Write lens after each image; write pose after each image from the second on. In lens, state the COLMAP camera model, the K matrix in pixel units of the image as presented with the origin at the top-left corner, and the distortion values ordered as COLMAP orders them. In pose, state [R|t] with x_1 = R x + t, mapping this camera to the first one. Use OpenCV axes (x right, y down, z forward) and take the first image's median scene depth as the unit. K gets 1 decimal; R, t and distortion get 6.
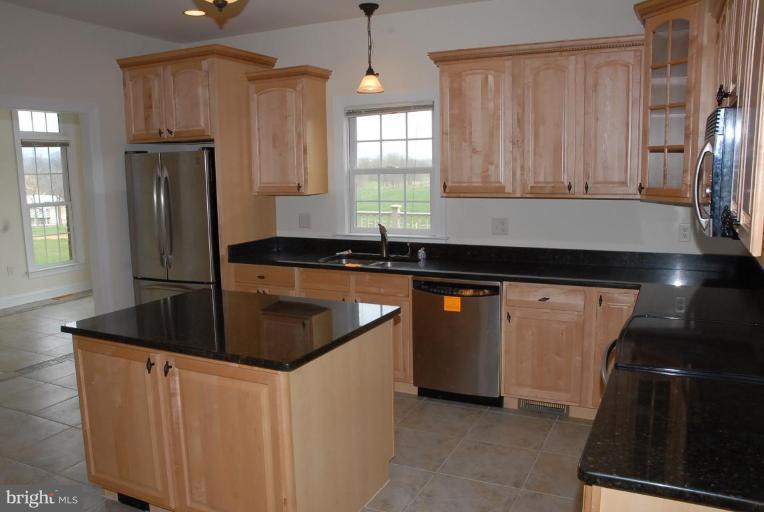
lens RADIAL K [[604.2, 0, 382.0], [0, 604.2, 256.0], [0, 0, 1]] dist [-0.108477, 0.004387]
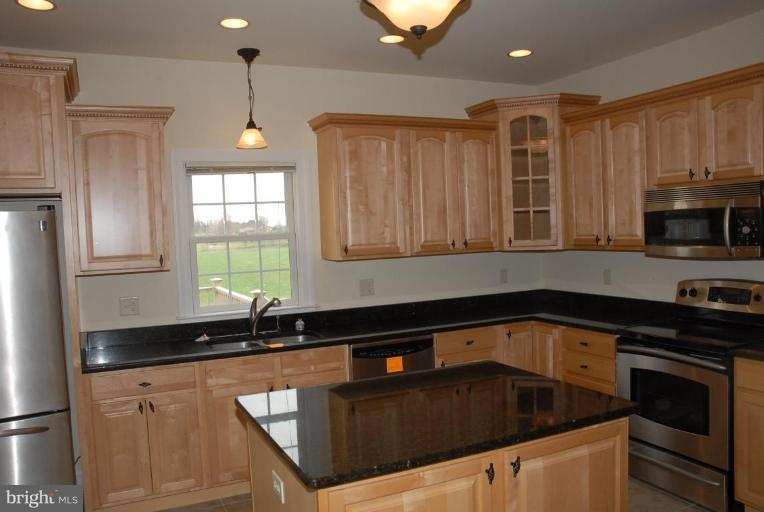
lens RADIAL K [[604.2, 0, 382.0], [0, 604.2, 256.0], [0, 0, 1]] dist [-0.108477, 0.004387]
pose [[0.636375, -0.042315, 0.770219, -0.581555], [0.141426, 0.987969, -0.062572, -0.034084], [-0.758305, 0.148748, 0.634703, 0.320829]]
